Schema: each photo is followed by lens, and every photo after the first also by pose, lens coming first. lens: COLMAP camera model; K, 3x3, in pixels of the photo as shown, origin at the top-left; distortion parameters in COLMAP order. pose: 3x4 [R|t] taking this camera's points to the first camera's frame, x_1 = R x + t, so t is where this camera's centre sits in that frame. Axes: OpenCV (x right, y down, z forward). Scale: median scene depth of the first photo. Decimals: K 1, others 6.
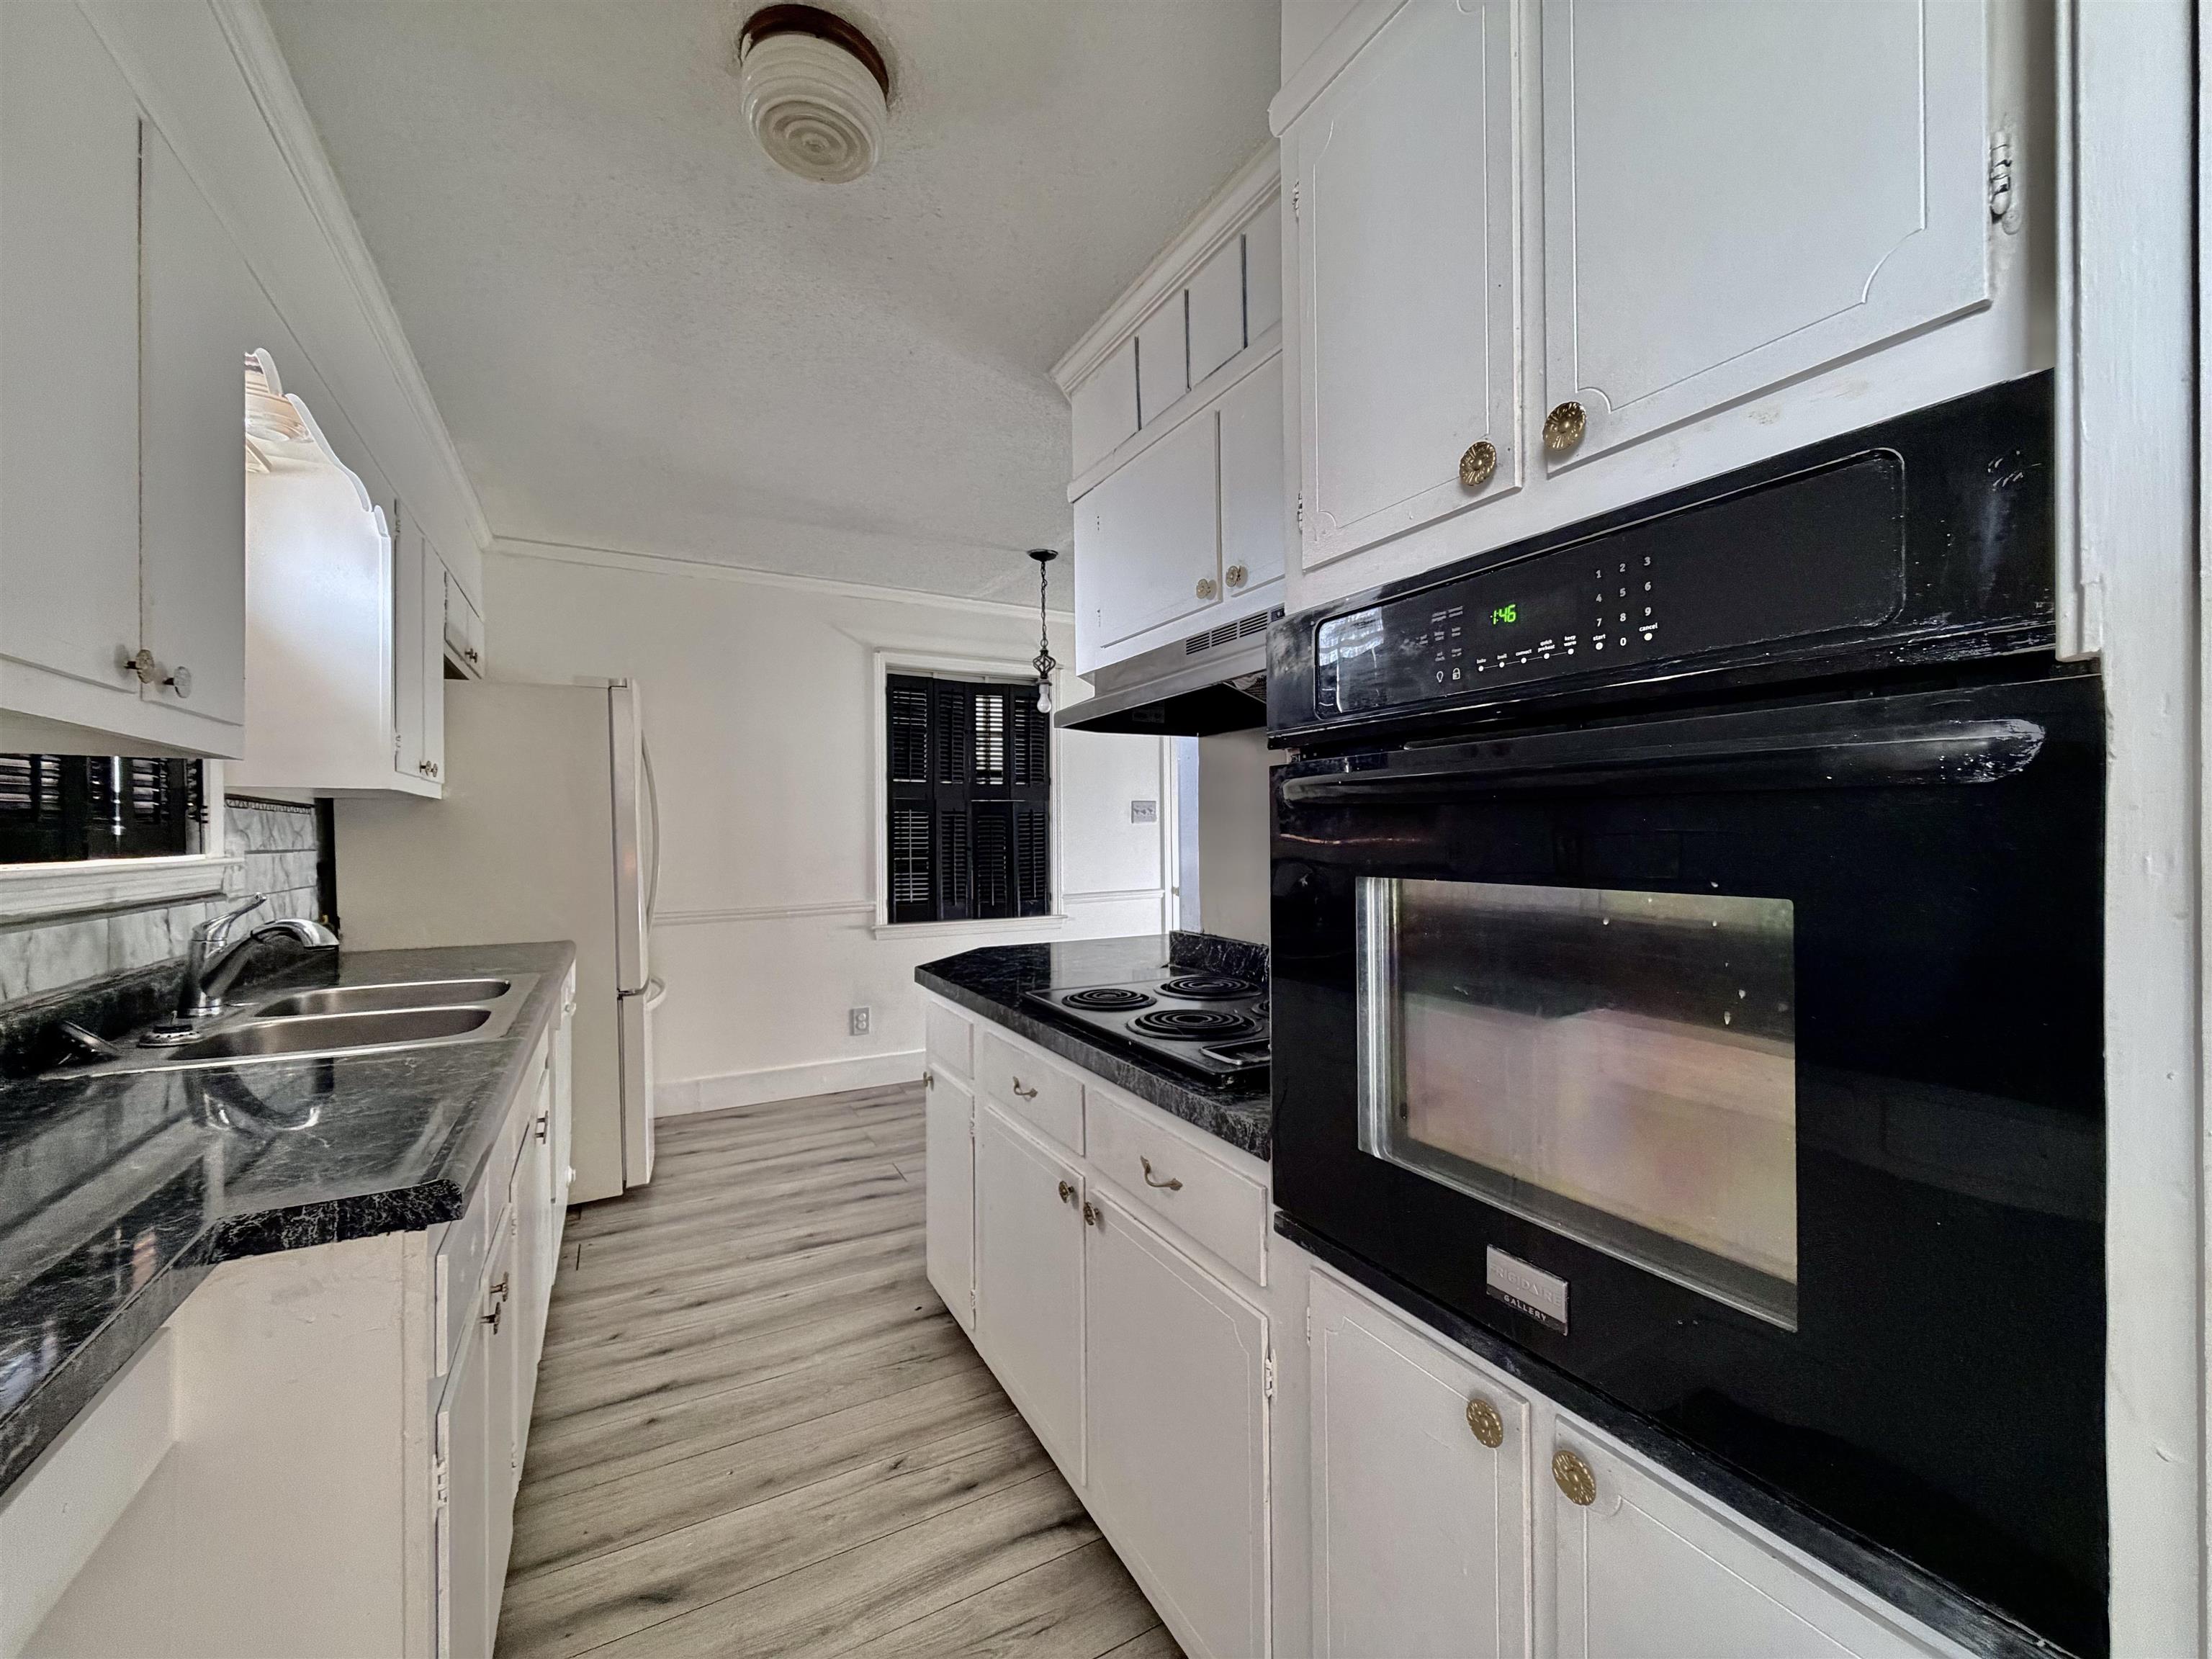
lens RADIAL K [[881.8, 0, 1111.5], [0, 881.8, 828.6], [0, 0, 1]] dist [0.002180, -0.000014]
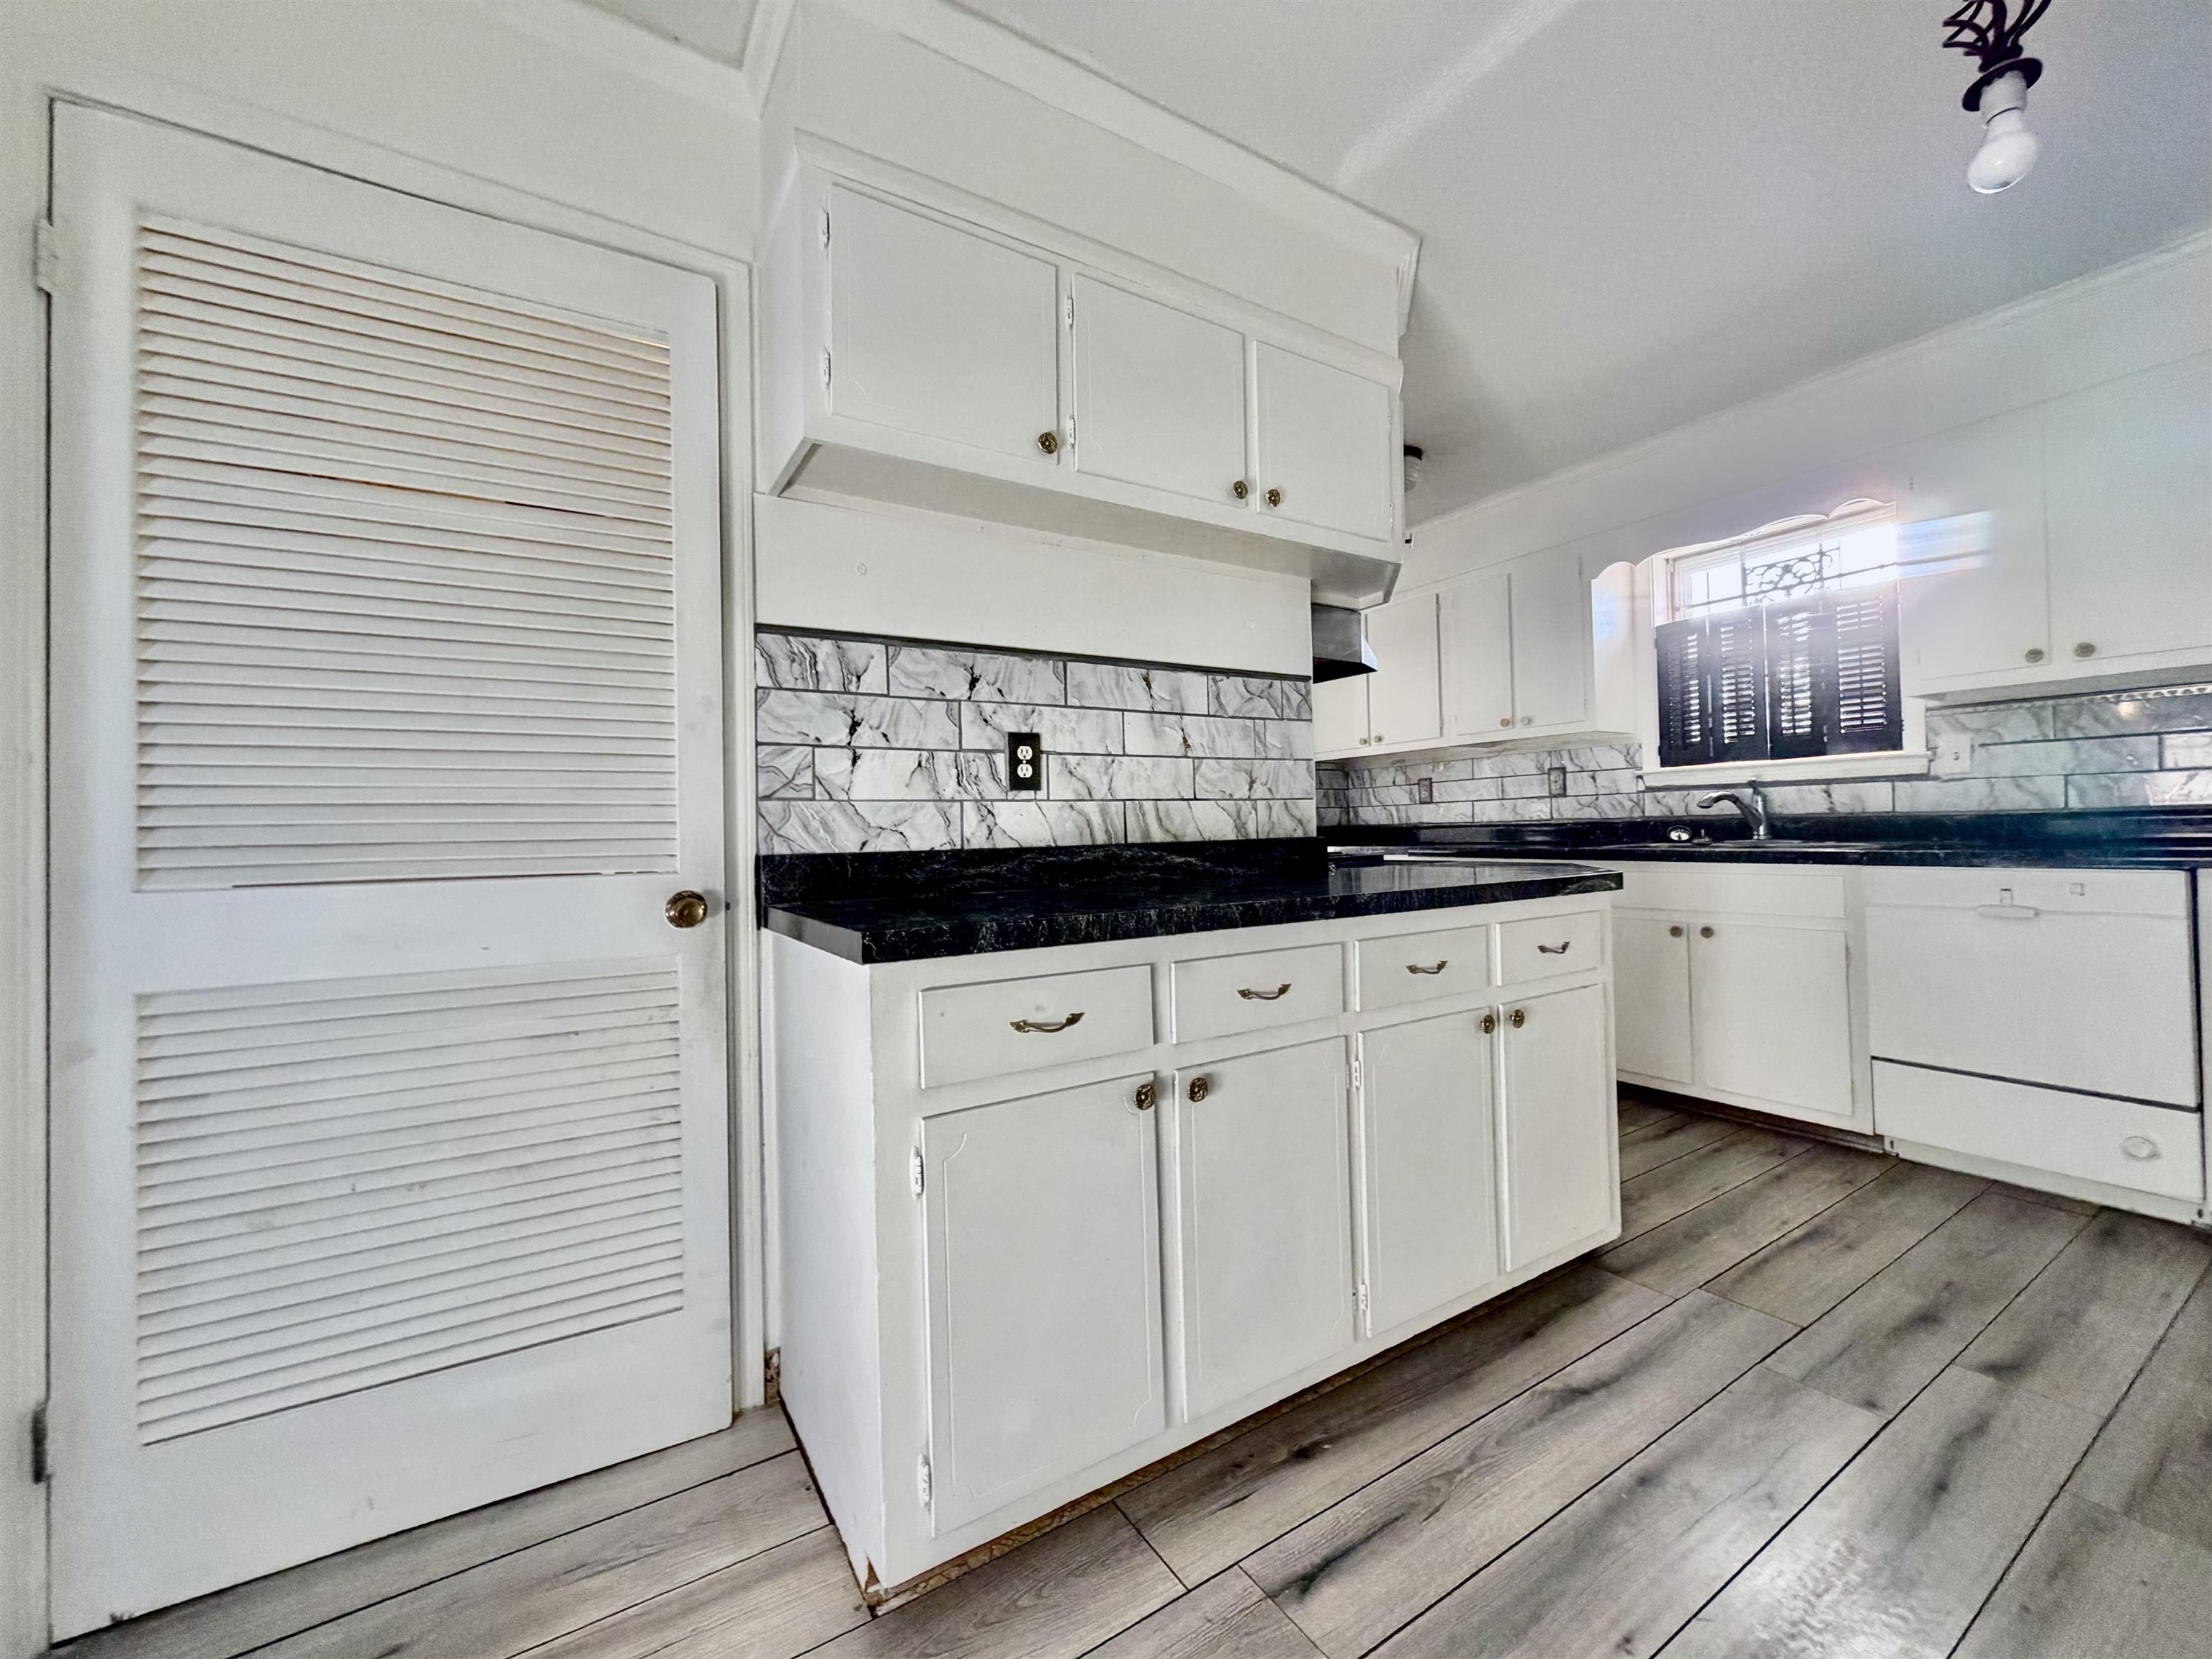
lens RADIAL K [[893.3, 0, 1111.6], [0, 893.3, 816.7], [0, 0, 1]] dist [0.002994, -0.000313]
pose [[-0.998487, 0.026201, -0.048348, 0.381882], [0.027275, 0.999393, -0.021690, 0.123438], [0.047750, -0.022976, -0.998595, 2.162885]]
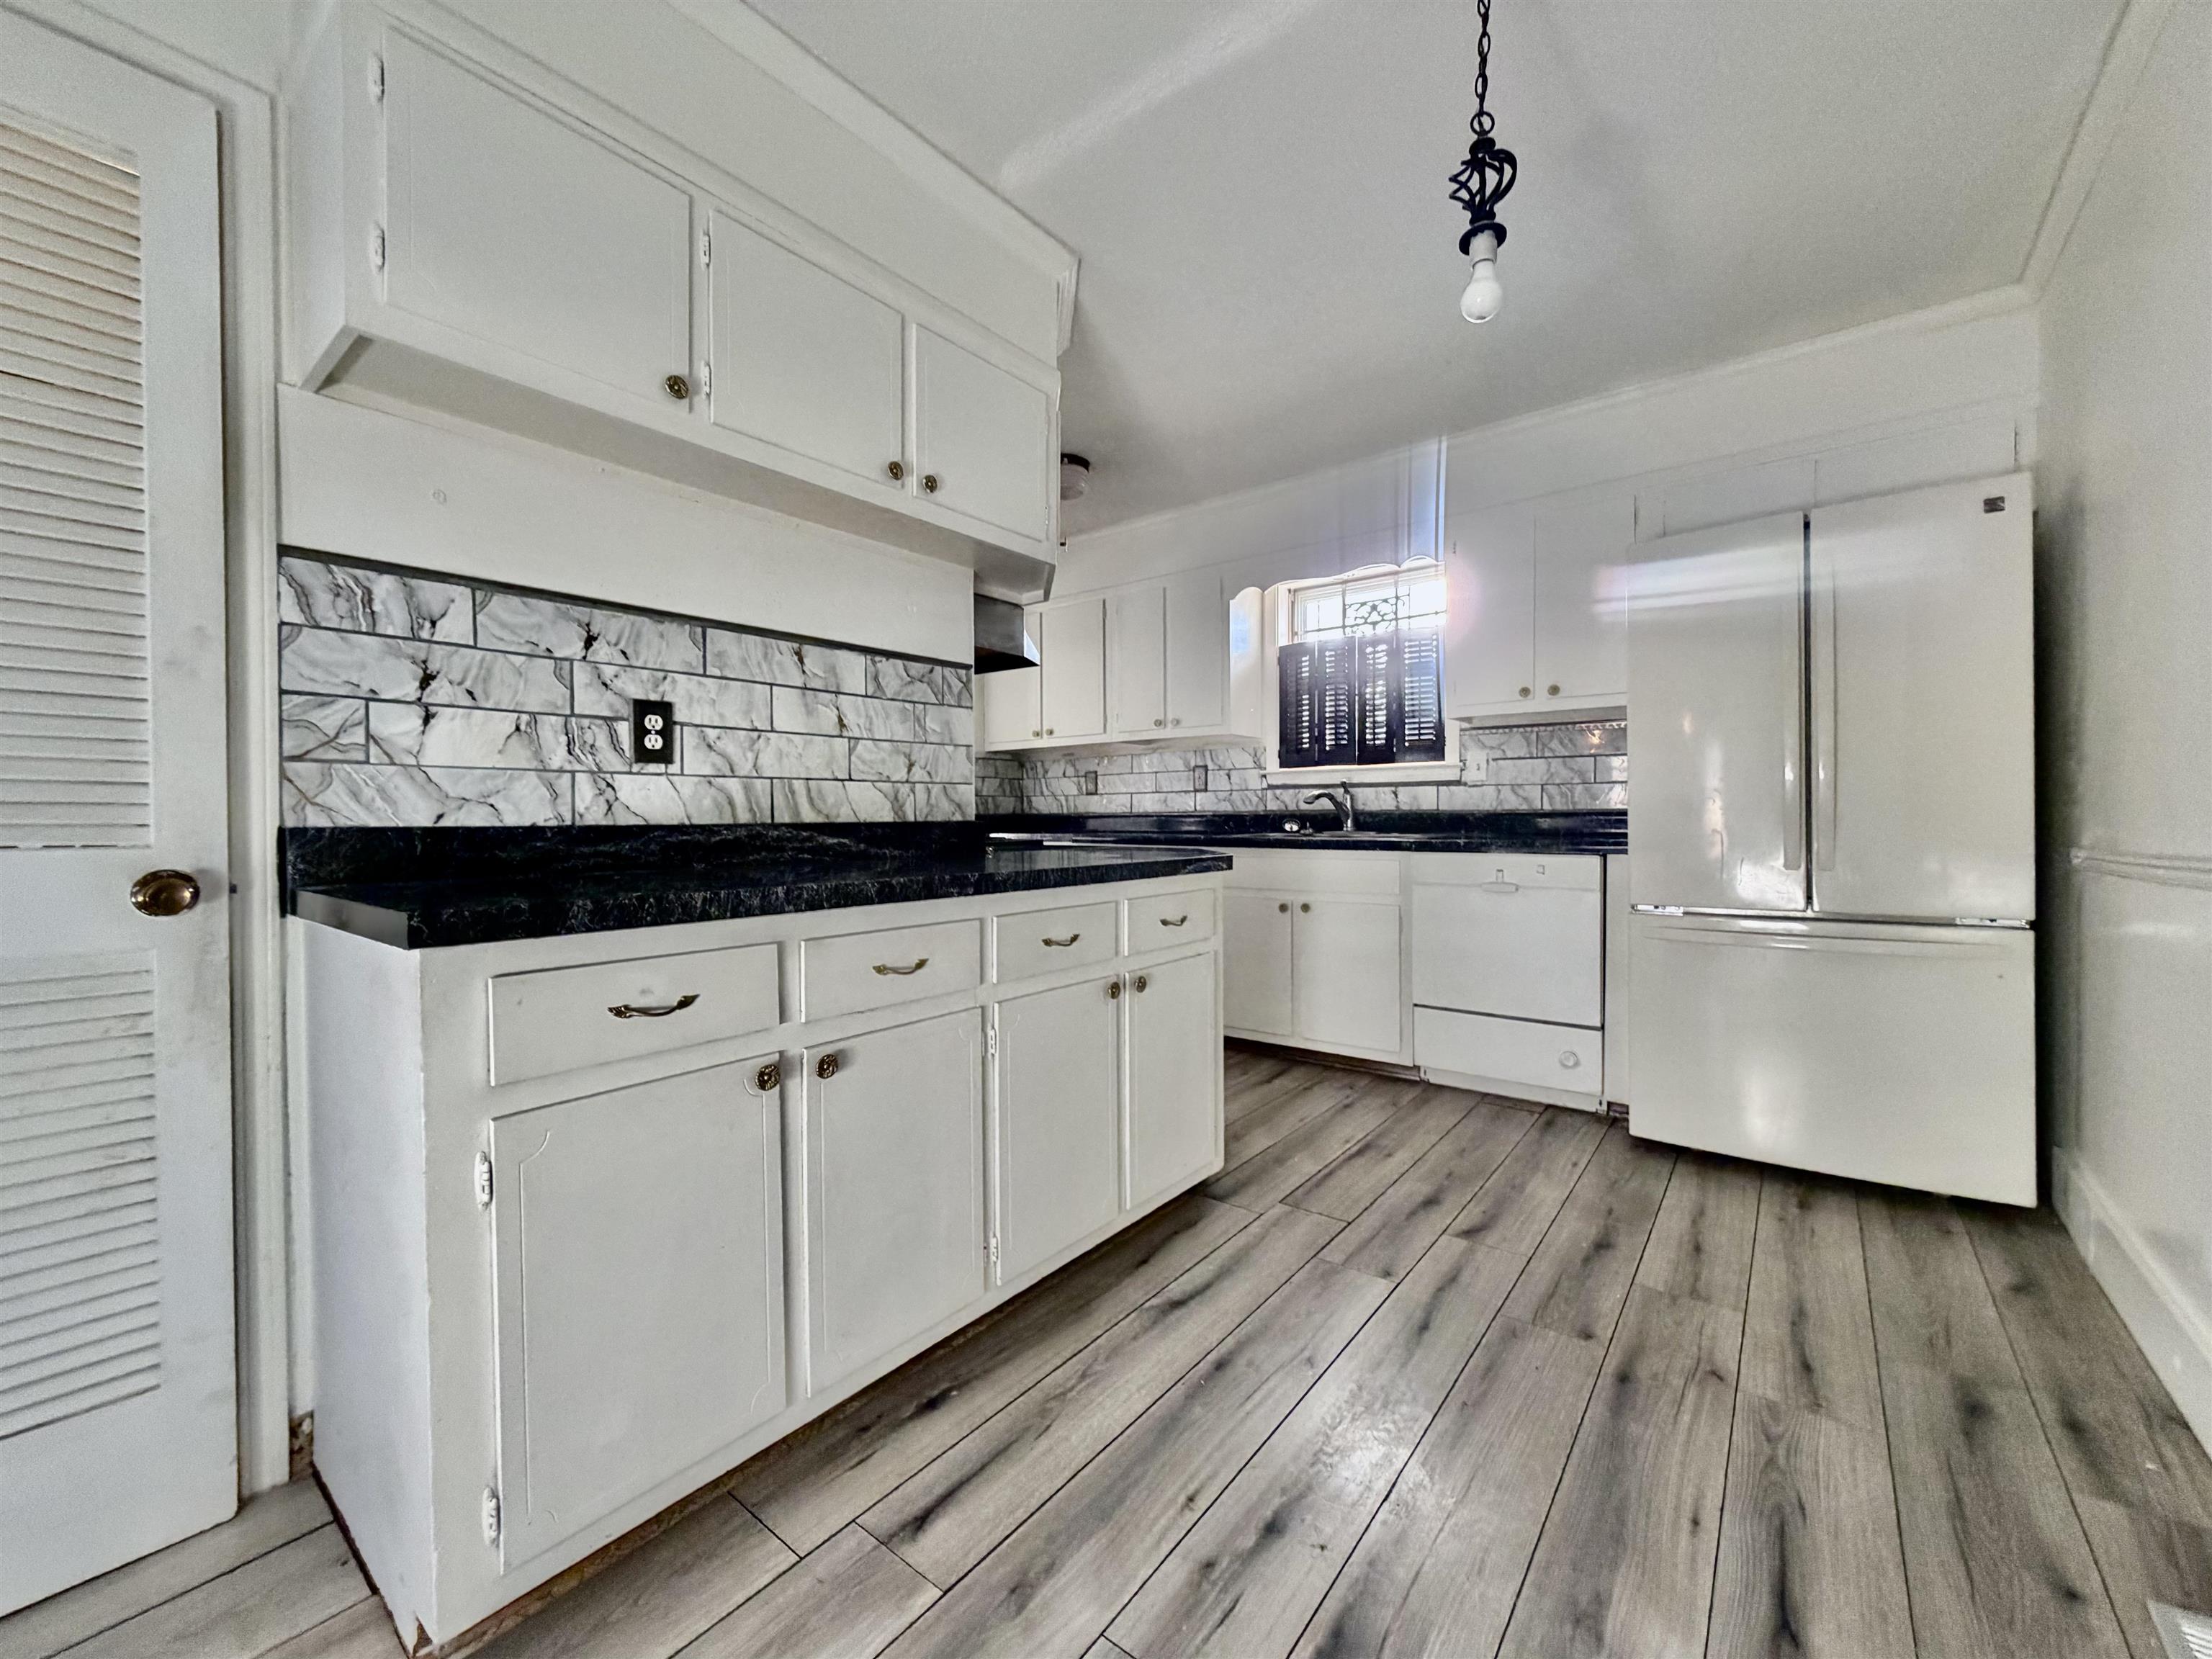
lens RADIAL K [[881.8, 0, 1111.5], [0, 881.8, 828.6], [0, 0, 1]] dist [0.002180, -0.000014]
pose [[-0.924629, 0.013247, -0.380639, 0.345826], [0.010430, 0.999901, 0.009462, 0.132129], [0.380727, 0.004779, -0.924675, 2.182437]]
